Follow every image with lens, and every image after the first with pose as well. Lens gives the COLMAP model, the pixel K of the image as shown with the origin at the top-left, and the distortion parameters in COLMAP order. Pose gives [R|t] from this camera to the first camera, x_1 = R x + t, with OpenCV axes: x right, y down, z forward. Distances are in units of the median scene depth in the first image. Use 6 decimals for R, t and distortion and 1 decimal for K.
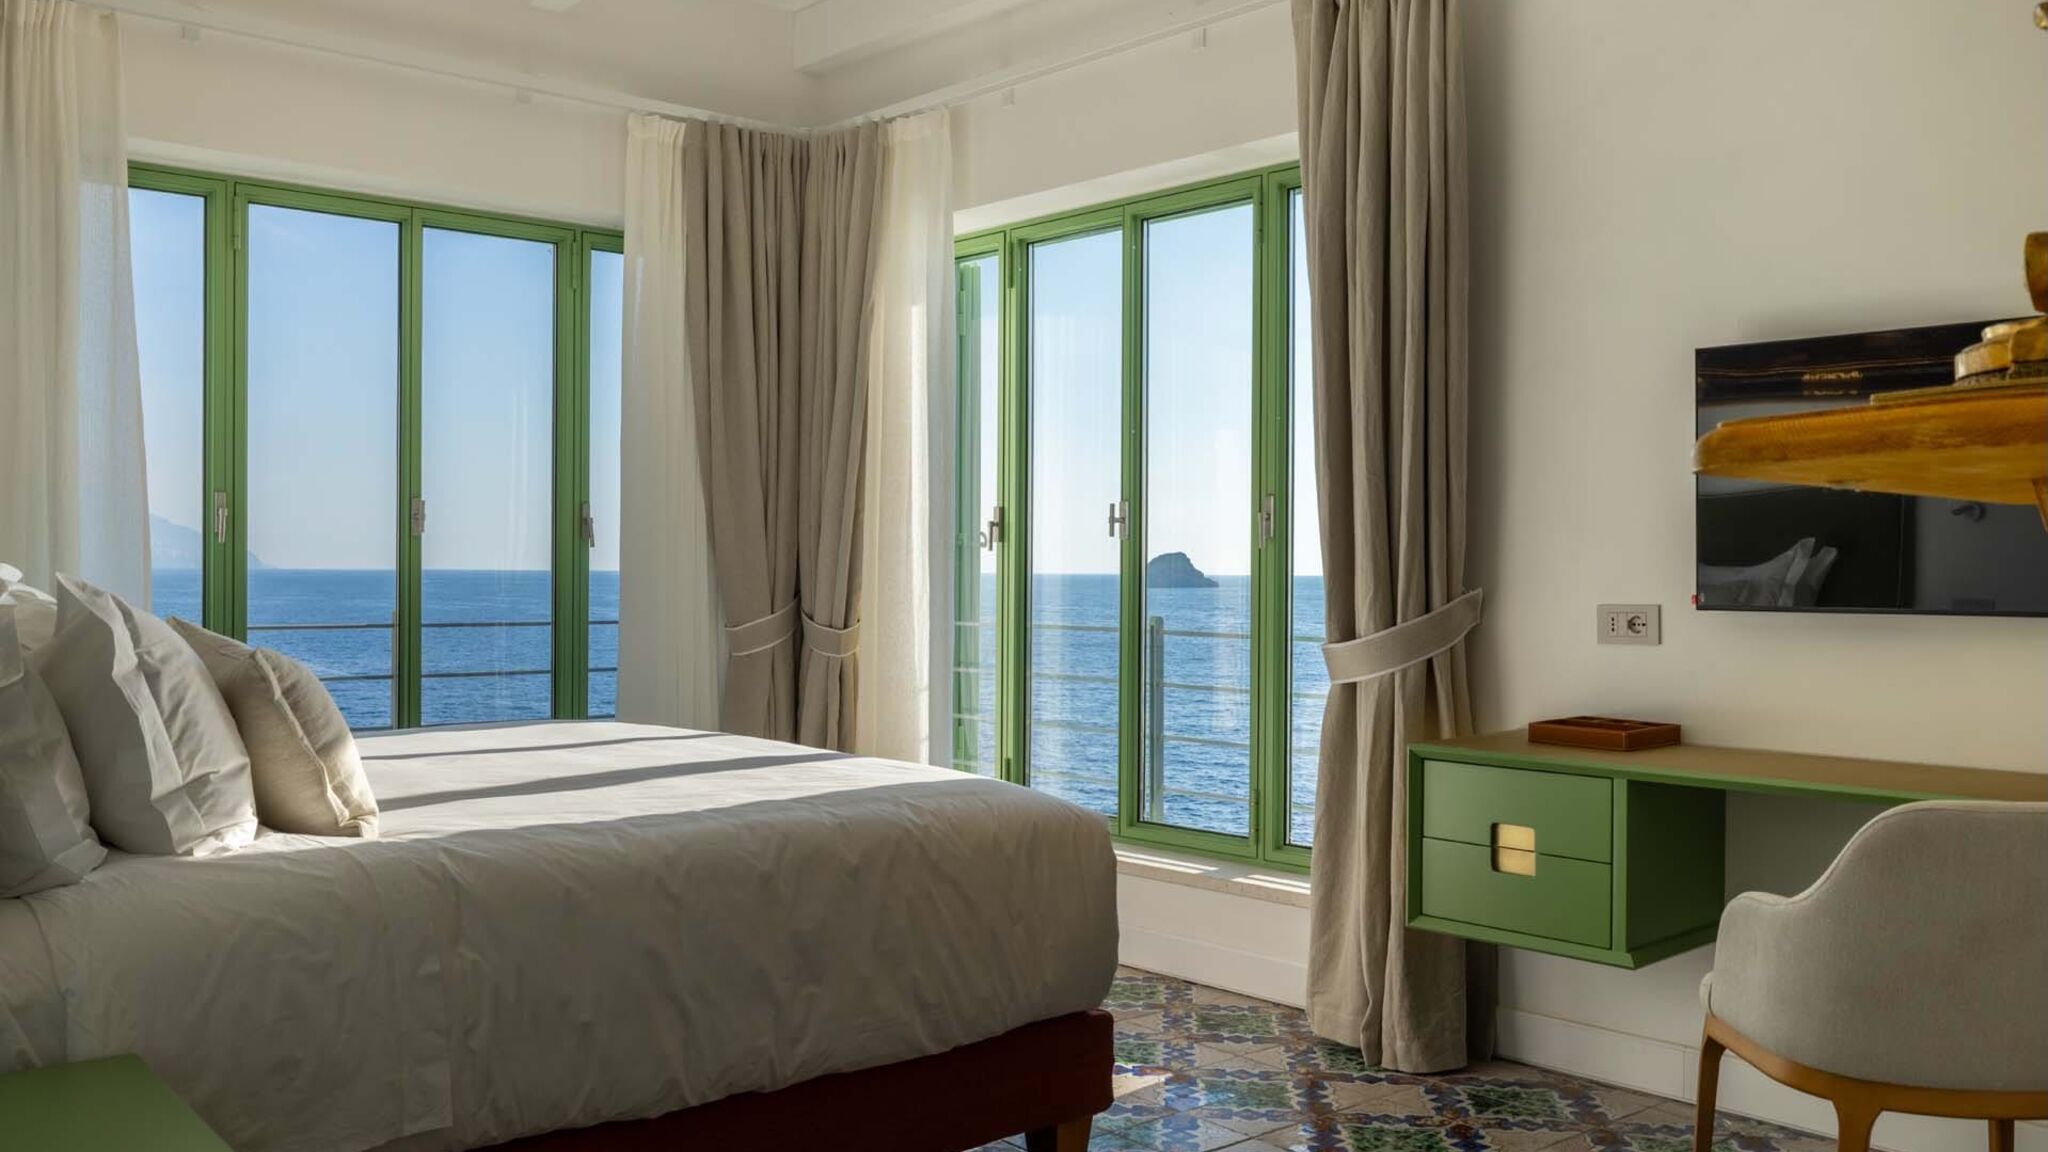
lens RADIAL K [[1659.8, 0, 1028.1], [0, 1659.8, 638.8], [0, 0, 1]] dist [-0.000443, 0.010386]
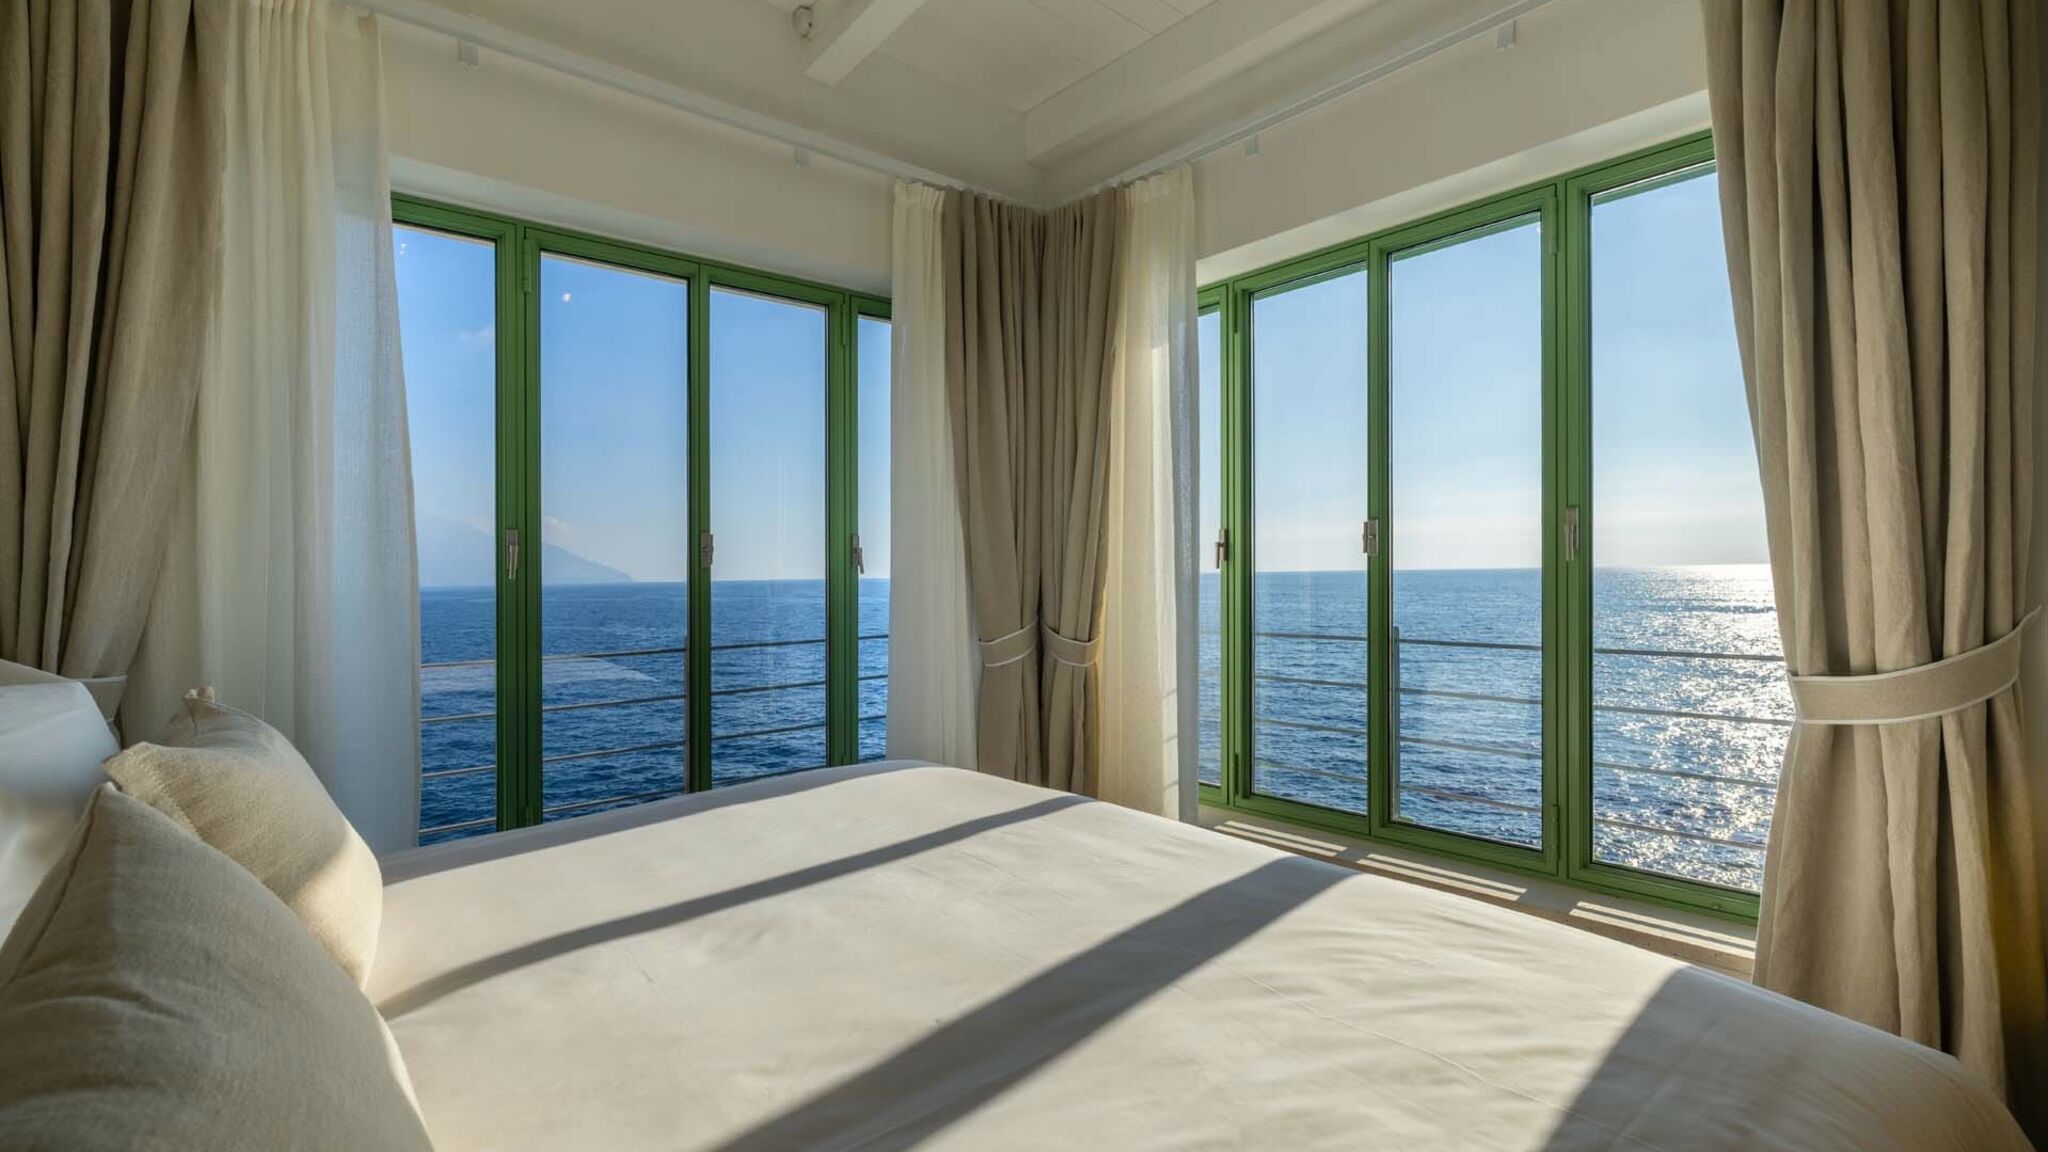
lens RADIAL K [[854.0, 0, 1024.0], [0, 854.0, 576.0], [0, 0, 1]] dist [0.000367, 0.000146]
pose [[0.999731, -0.022241, -0.006548, -0.154755], [0.021973, 0.999019, -0.038438, -0.029946], [0.007397, 0.038284, 0.999240, 0.437423]]
